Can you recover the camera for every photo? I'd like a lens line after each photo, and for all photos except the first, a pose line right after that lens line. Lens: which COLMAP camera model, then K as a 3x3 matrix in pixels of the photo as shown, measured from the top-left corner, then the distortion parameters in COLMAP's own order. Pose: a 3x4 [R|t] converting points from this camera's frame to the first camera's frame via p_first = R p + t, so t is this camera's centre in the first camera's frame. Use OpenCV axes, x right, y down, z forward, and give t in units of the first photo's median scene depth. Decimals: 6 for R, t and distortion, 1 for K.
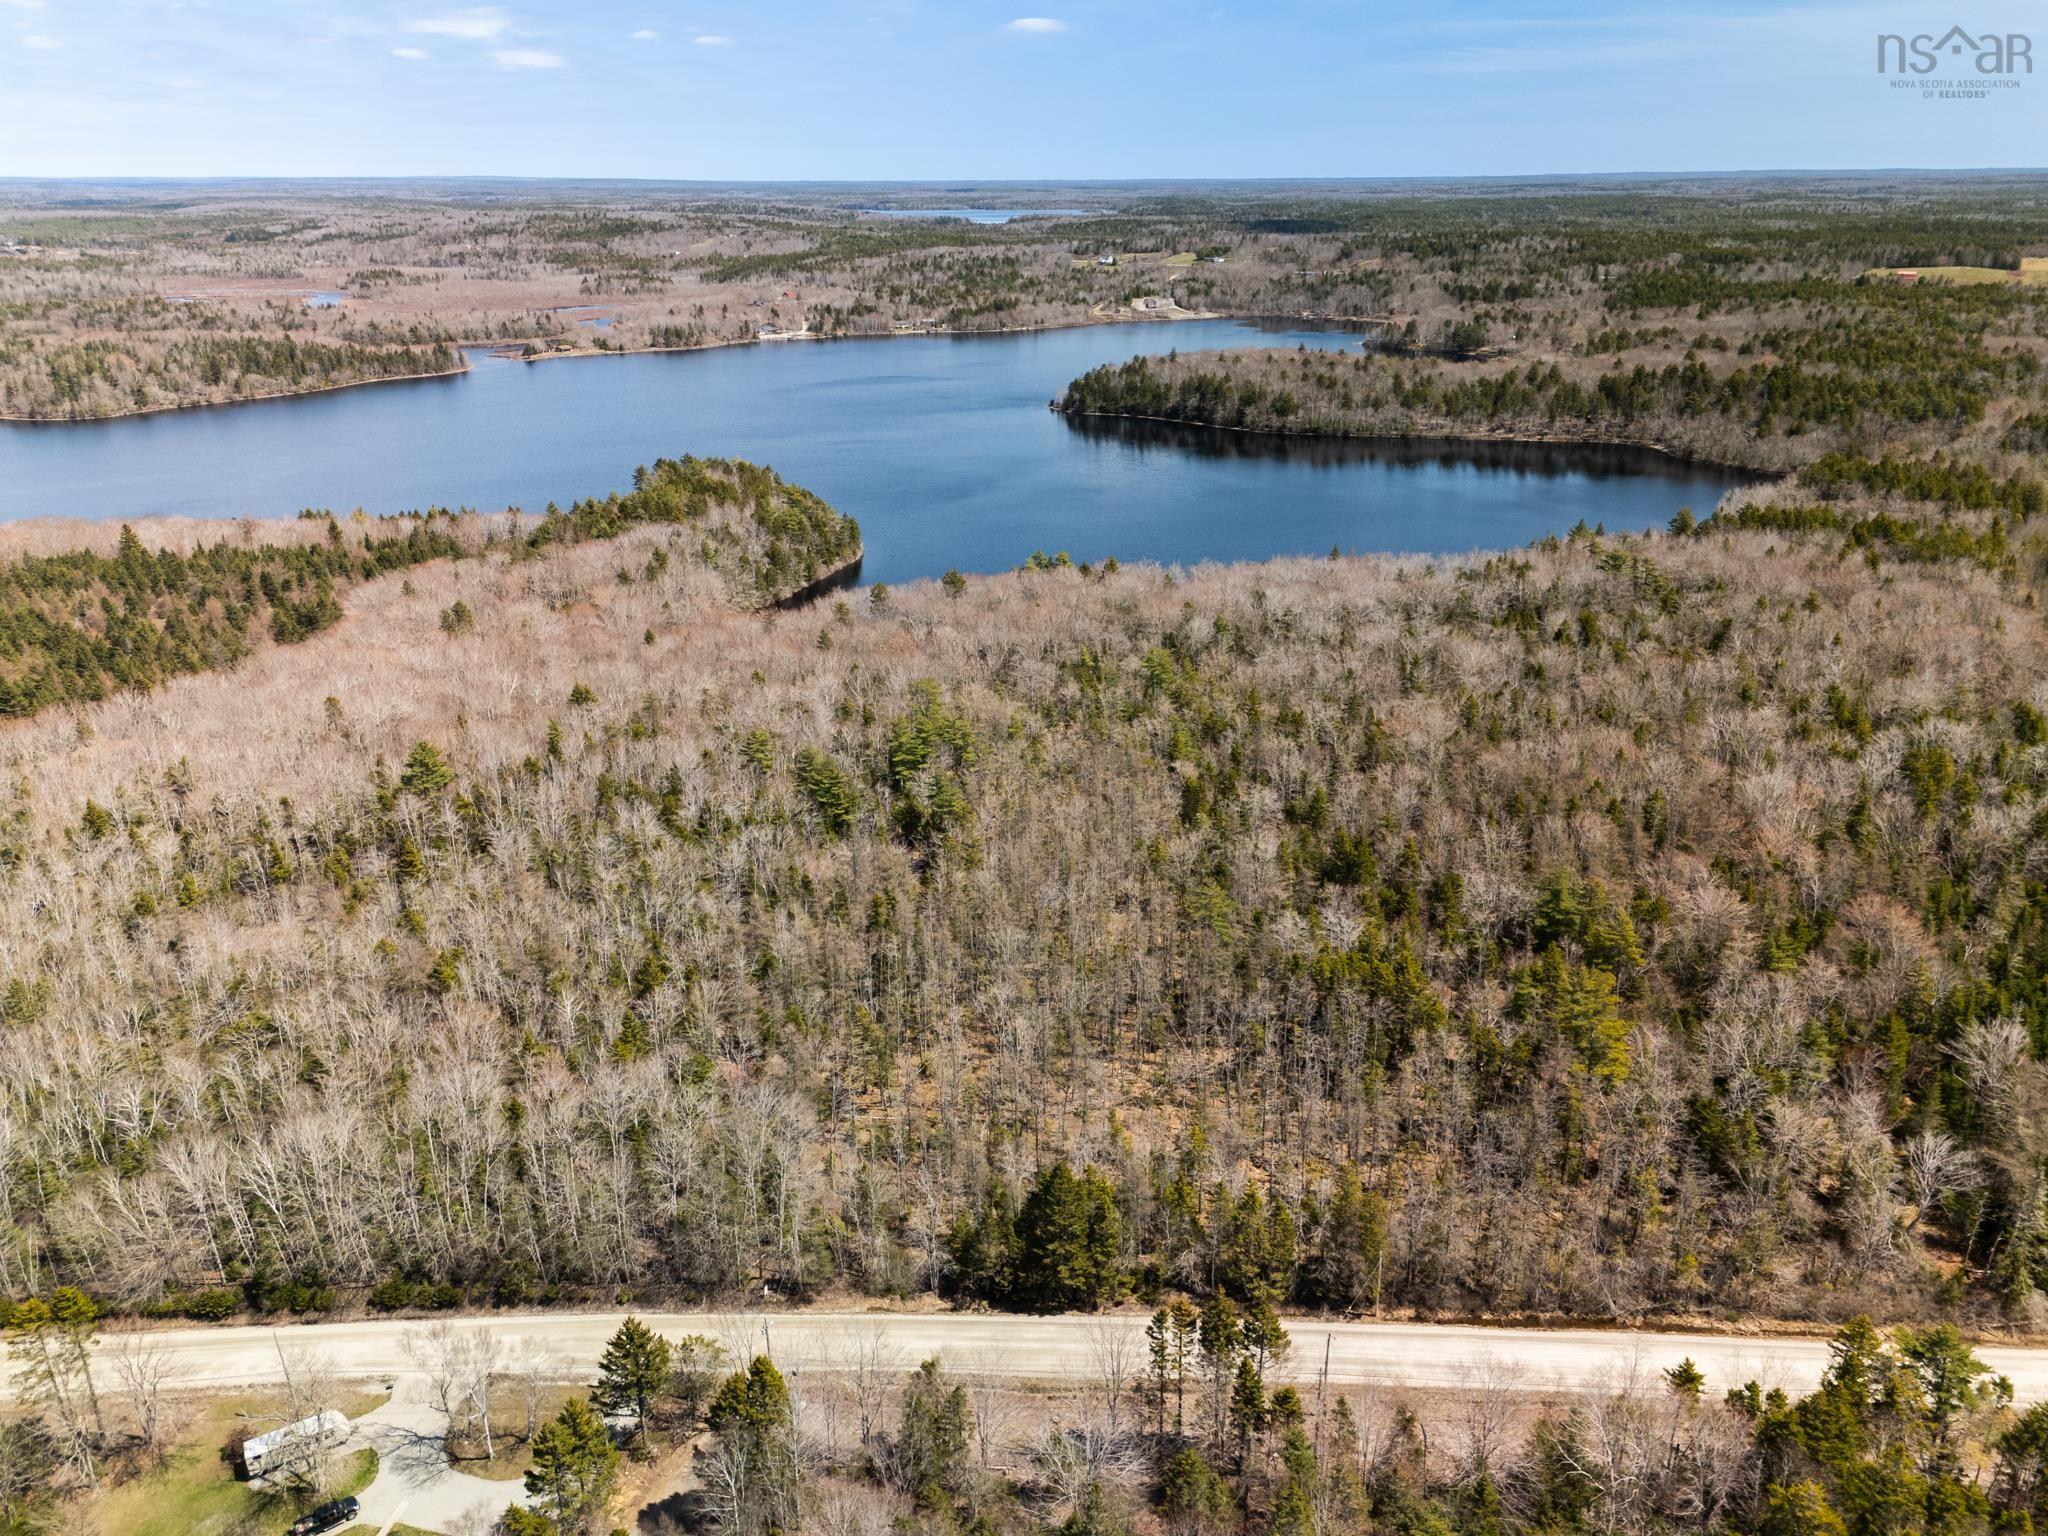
lens RADIAL K [[1507.8, 0, 1013.7], [0, 1507.8, 779.5], [0, 0, 1]] dist [0.064805, -0.060147]
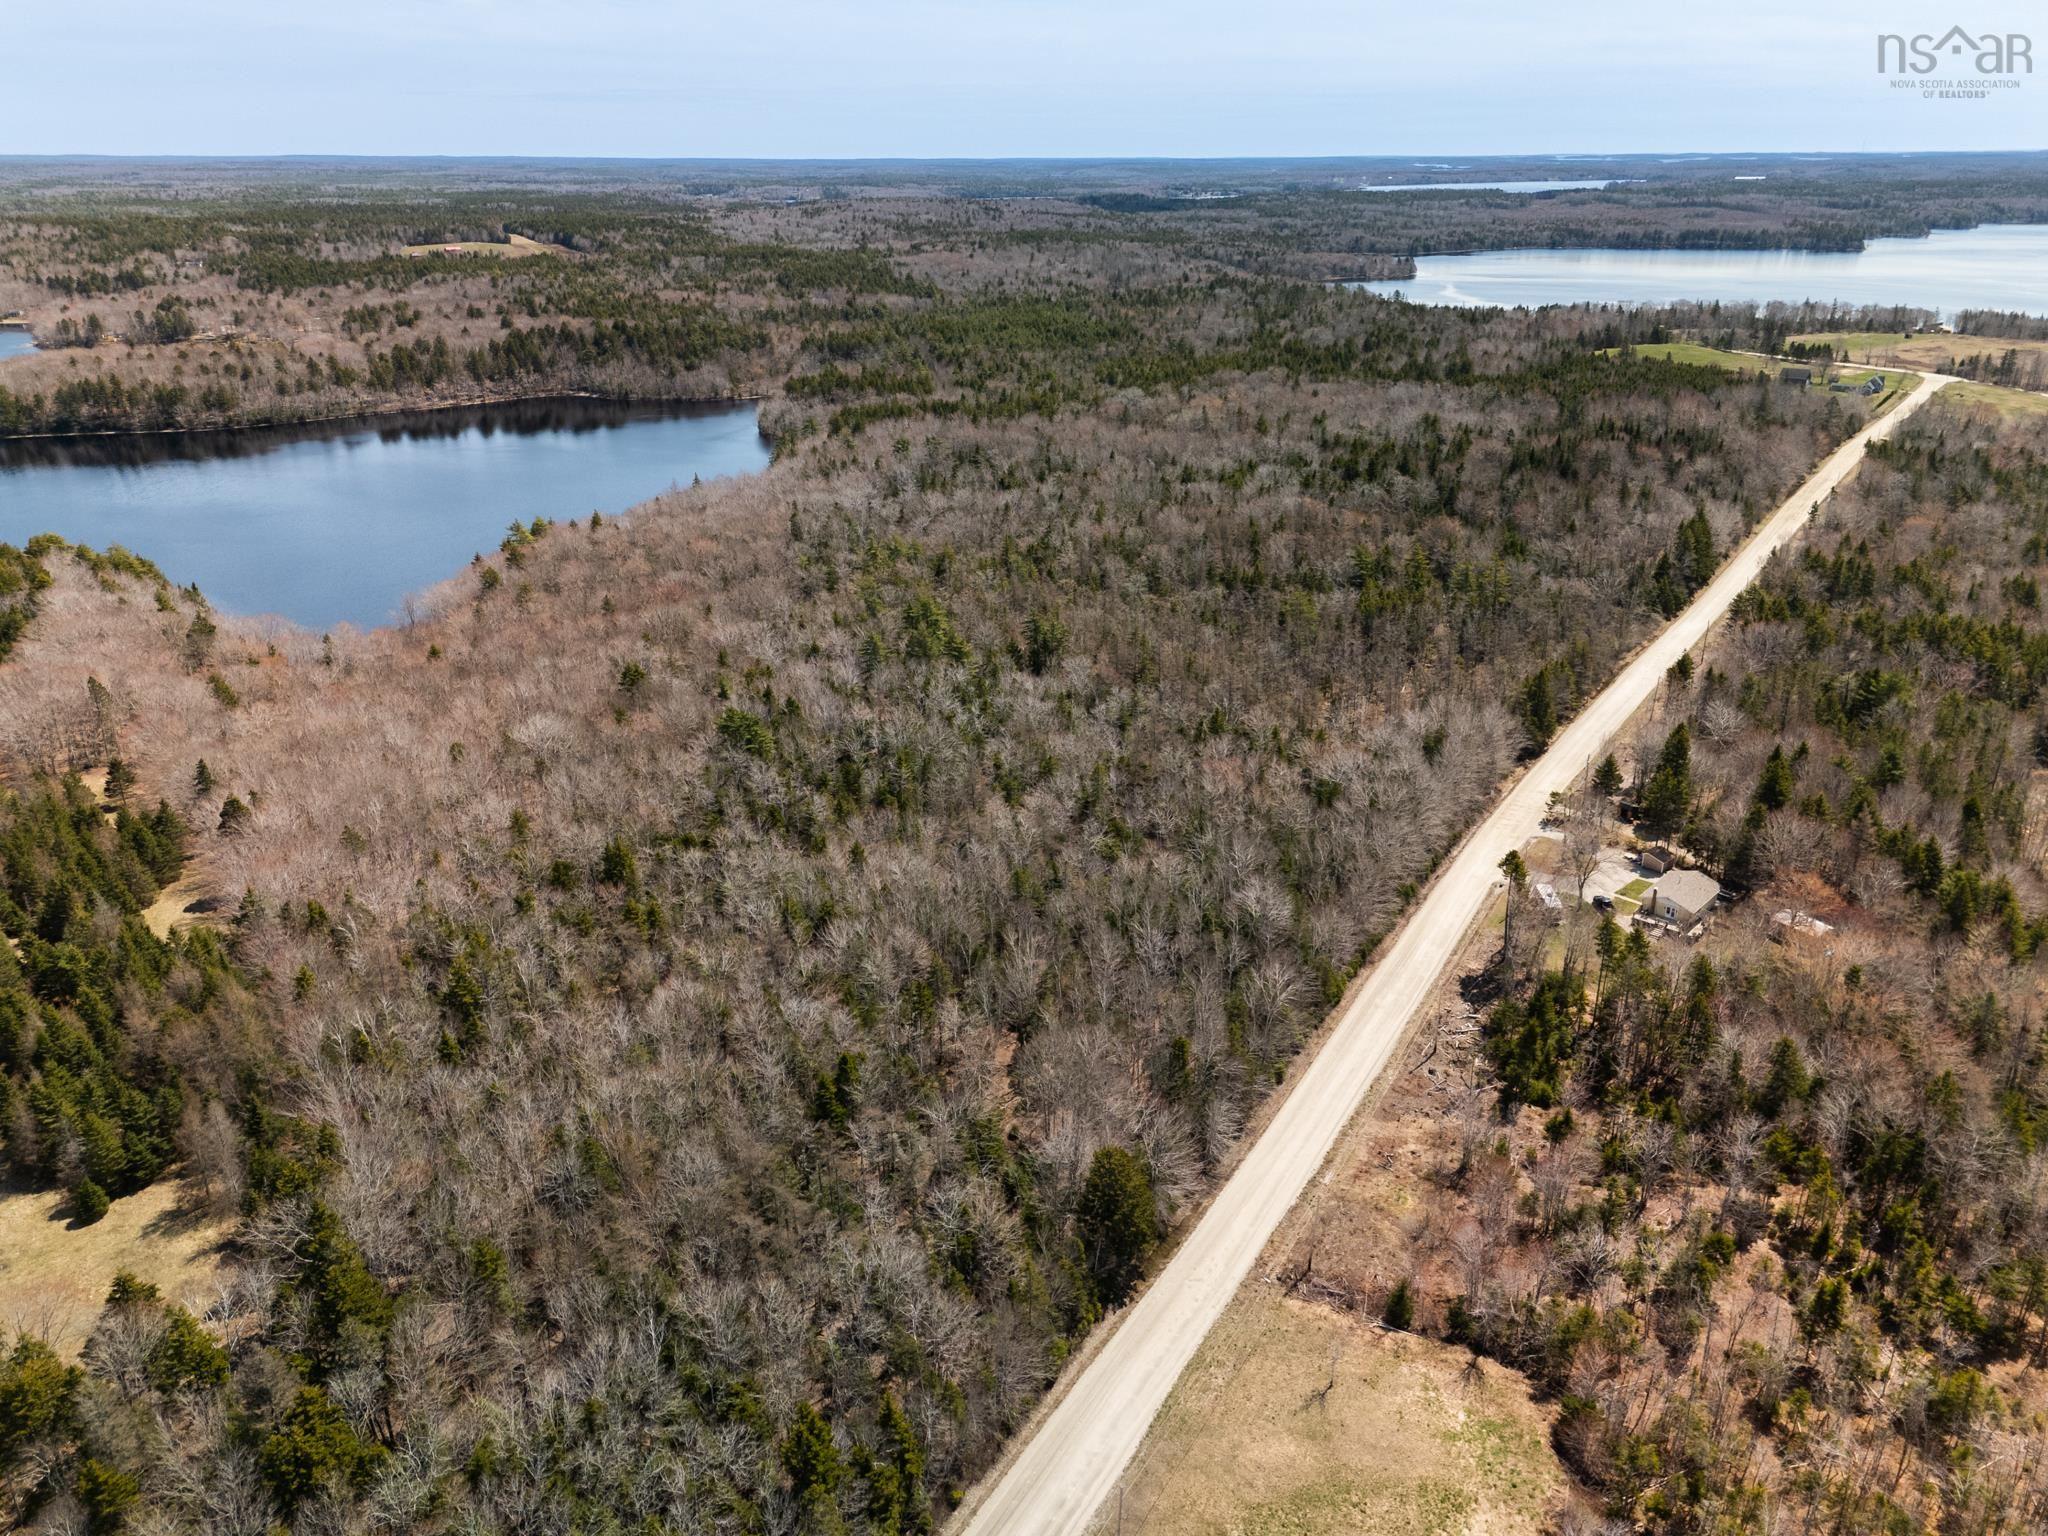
lens RADIAL K [[1507.8, 0, 1029.4], [0, 1507.8, 768.9], [0, 0, 1]] dist [0.064805, -0.060147]
pose [[0.519063, -0.315190, 0.794499, -0.290349], [0.313467, 0.934956, 0.166117, -0.024322], [-0.795180, 0.162825, 0.584103, 0.061767]]
